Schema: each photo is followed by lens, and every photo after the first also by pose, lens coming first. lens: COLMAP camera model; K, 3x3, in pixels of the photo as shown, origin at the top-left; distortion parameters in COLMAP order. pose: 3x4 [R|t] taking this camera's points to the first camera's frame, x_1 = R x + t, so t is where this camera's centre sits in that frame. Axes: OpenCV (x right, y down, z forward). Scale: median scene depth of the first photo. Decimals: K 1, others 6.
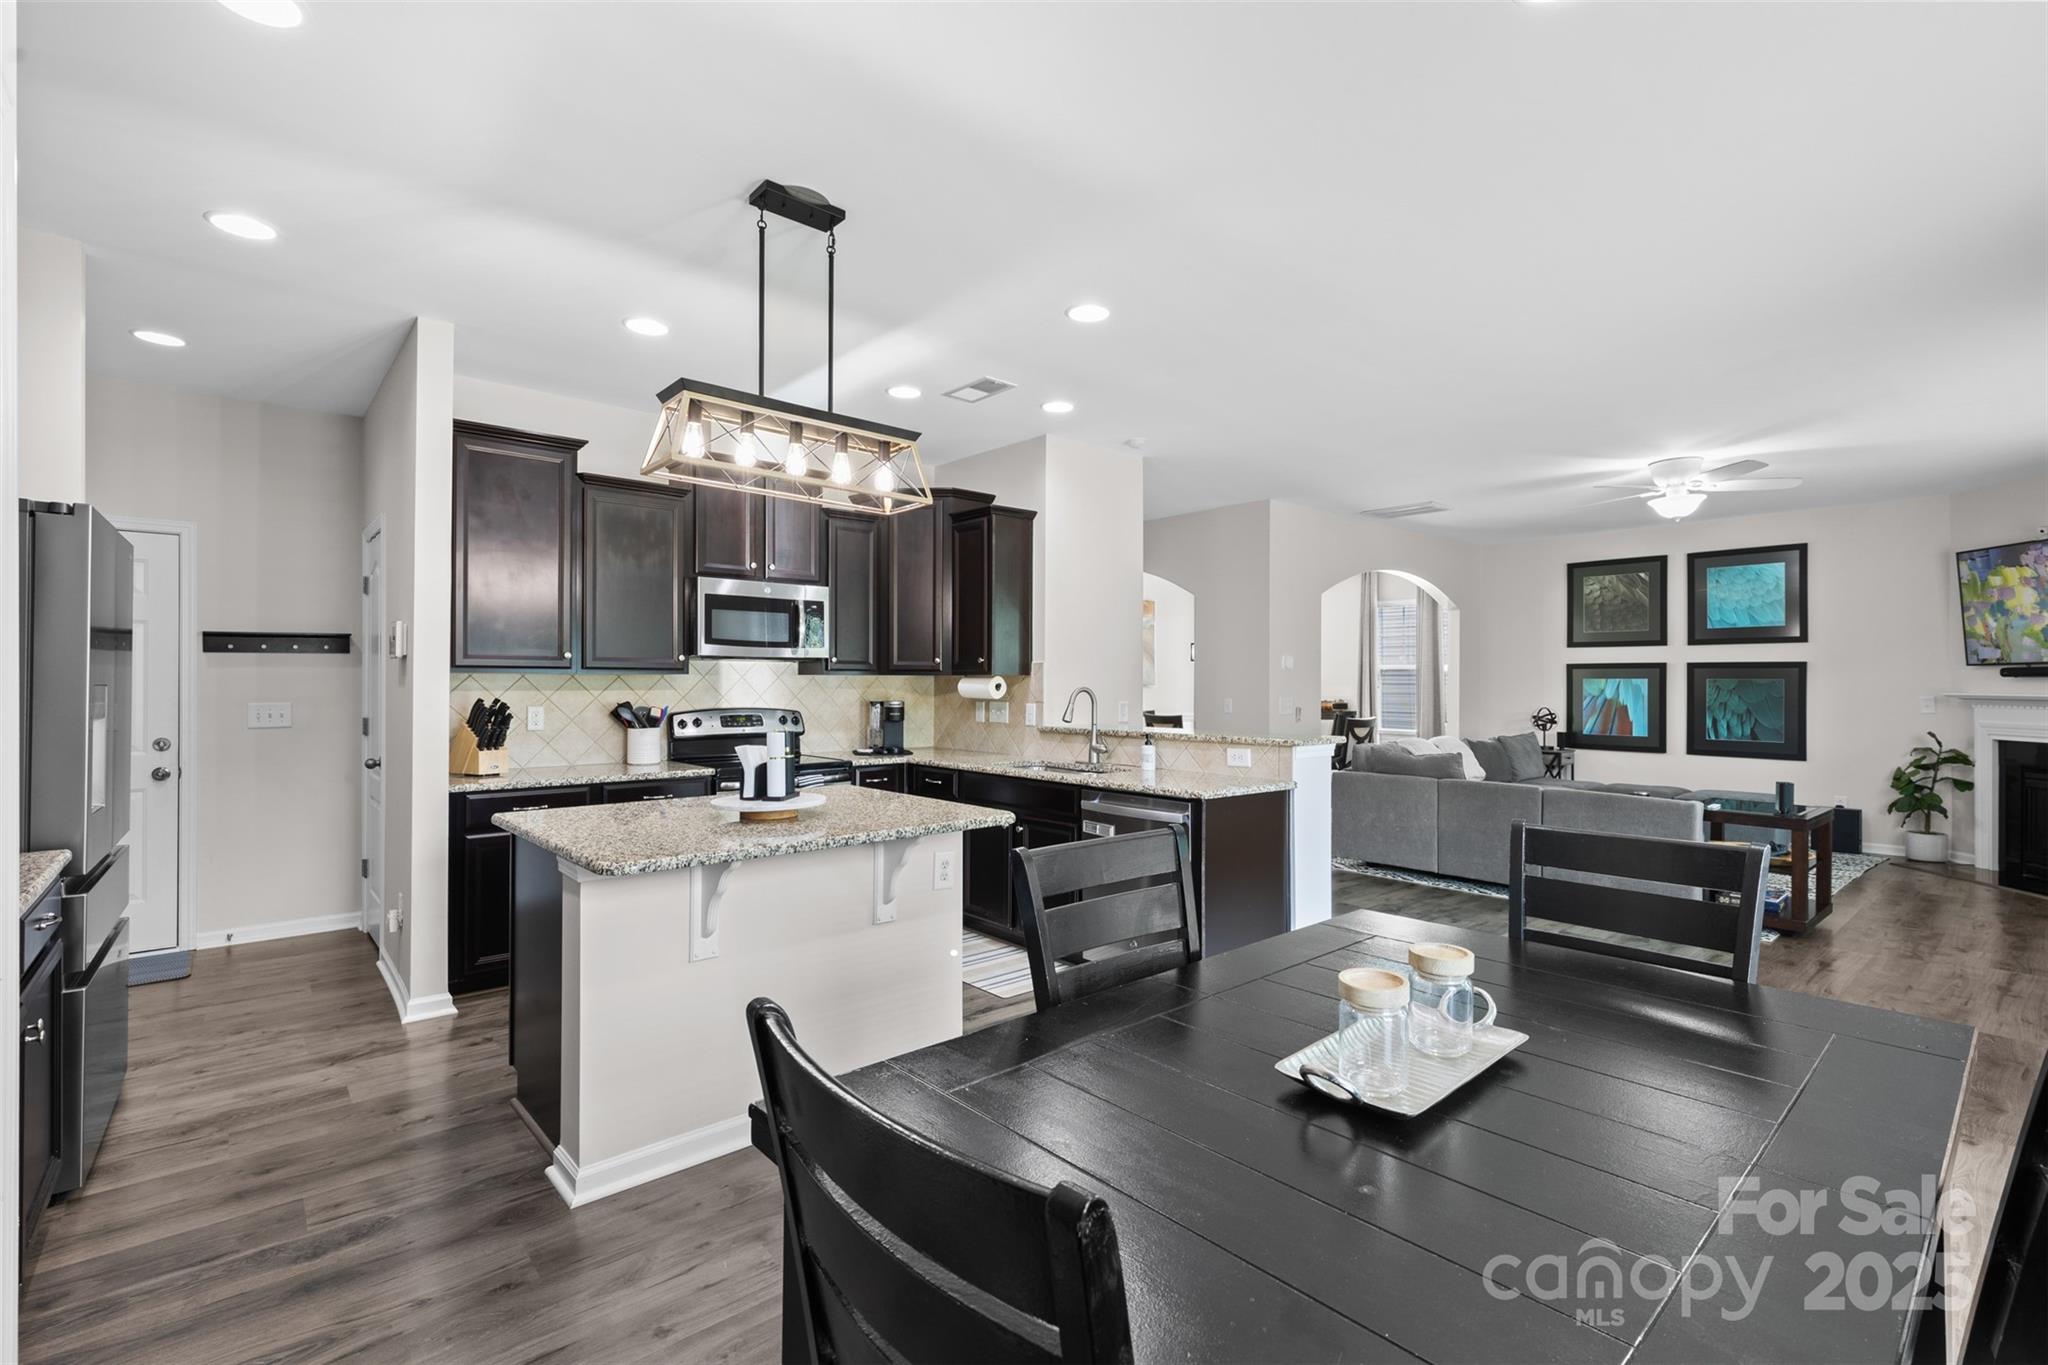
lens RADIAL K [[921.5, 0, 1025.6], [0, 921.5, 678.9], [0, 0, 1]] dist [0.009036, -0.002139]
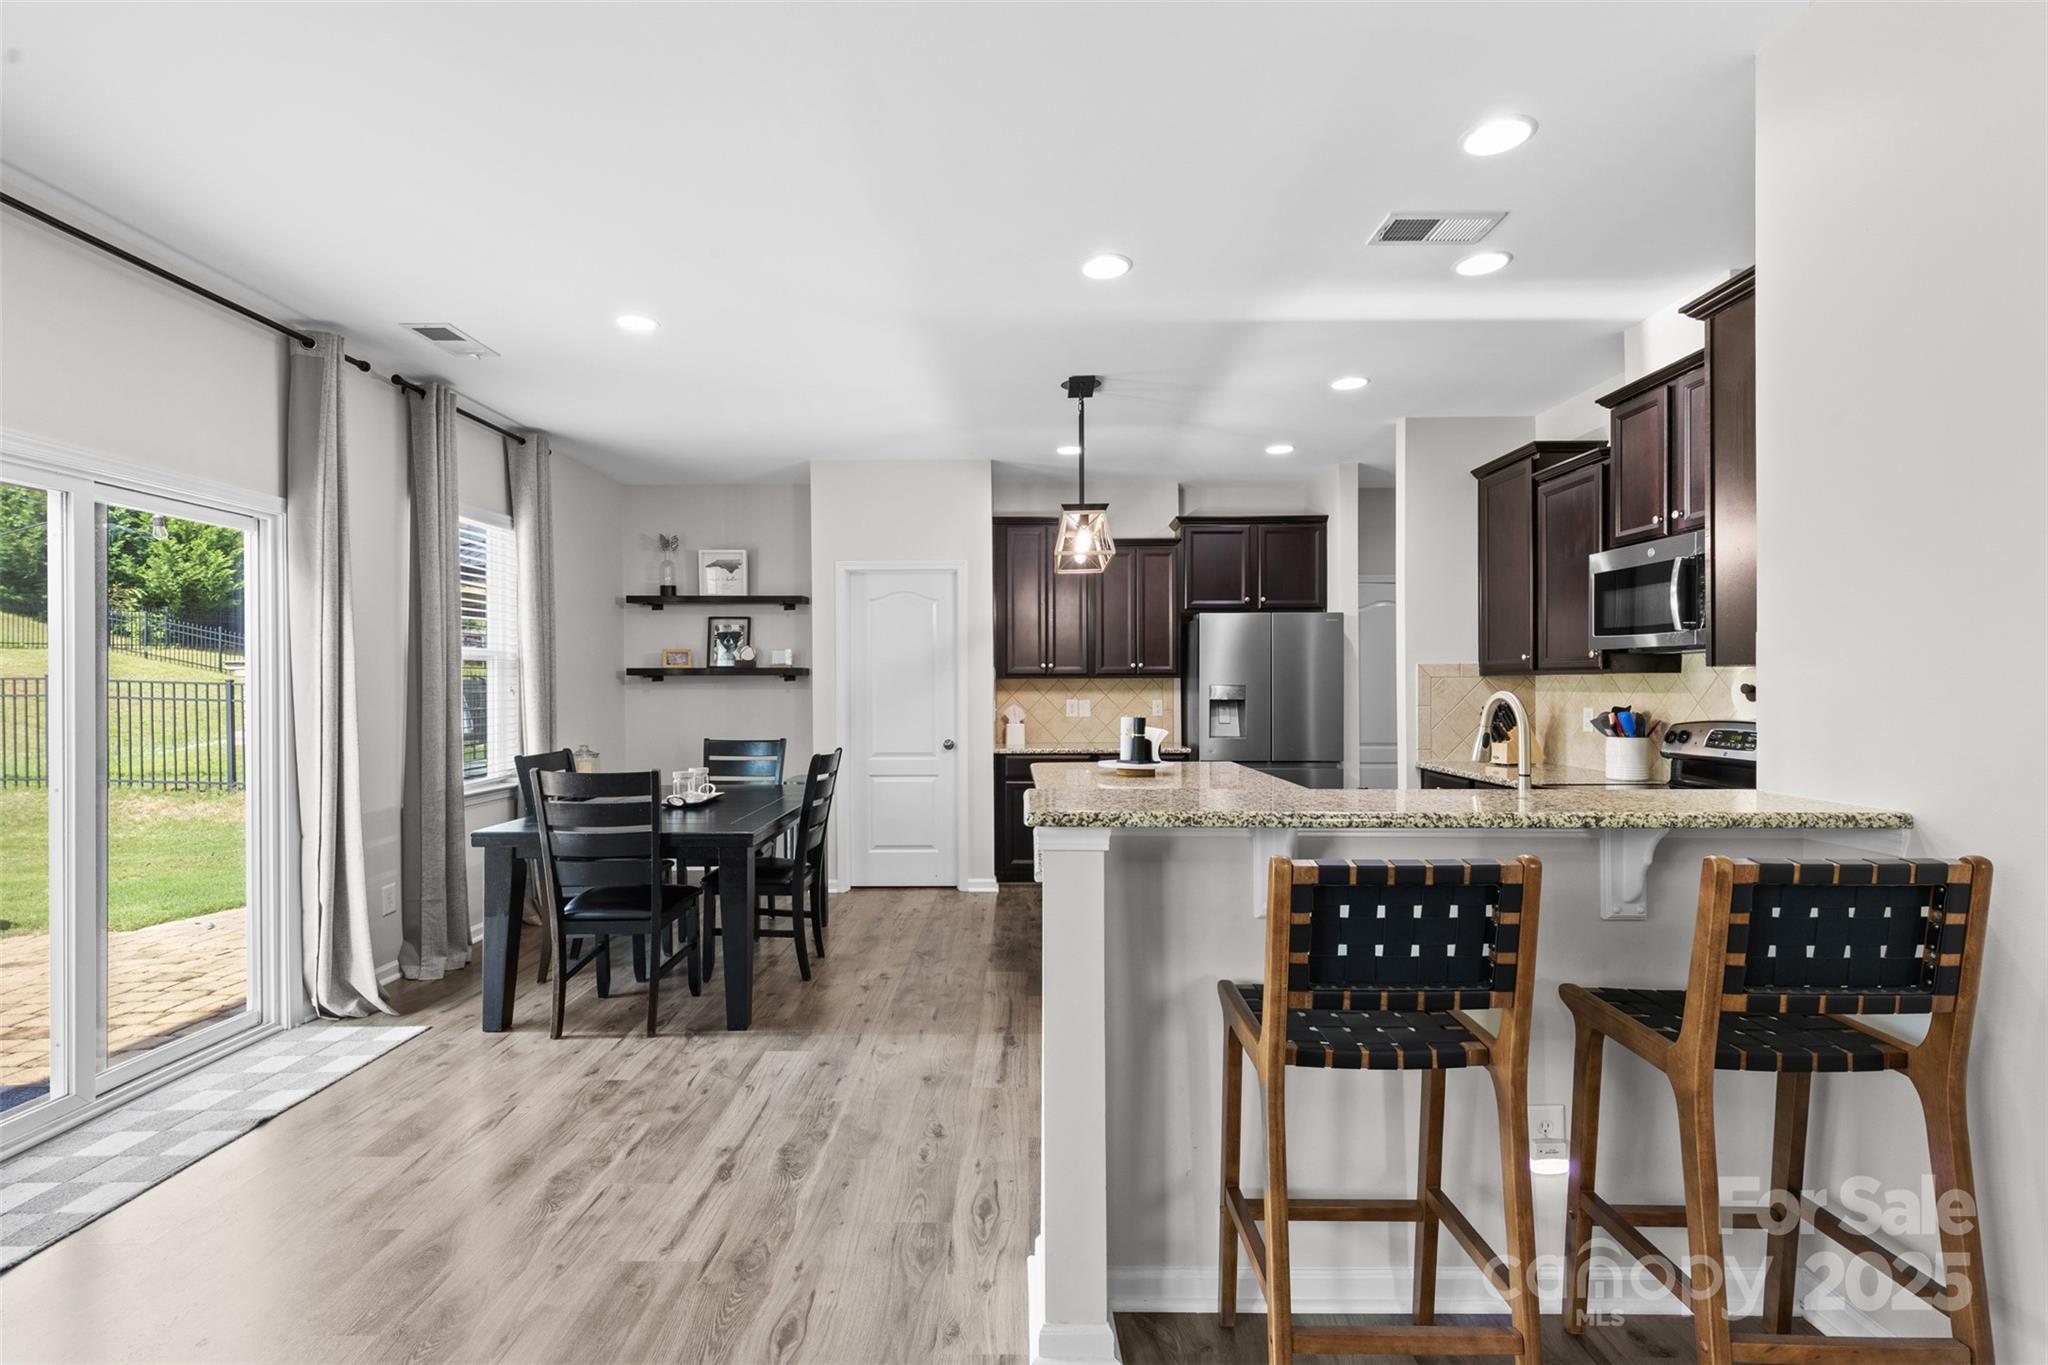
lens RADIAL K [[921.5, 0, 1022.3], [0, 921.5, 687.9], [0, 0, 1]] dist [0.009036, -0.002139]
pose [[-0.661863, 0.002090, -0.749622, 0.403458], [0.003257, 0.999995, -0.000088, 0.004258], [0.749618, -0.002500, -0.661866, 0.782672]]
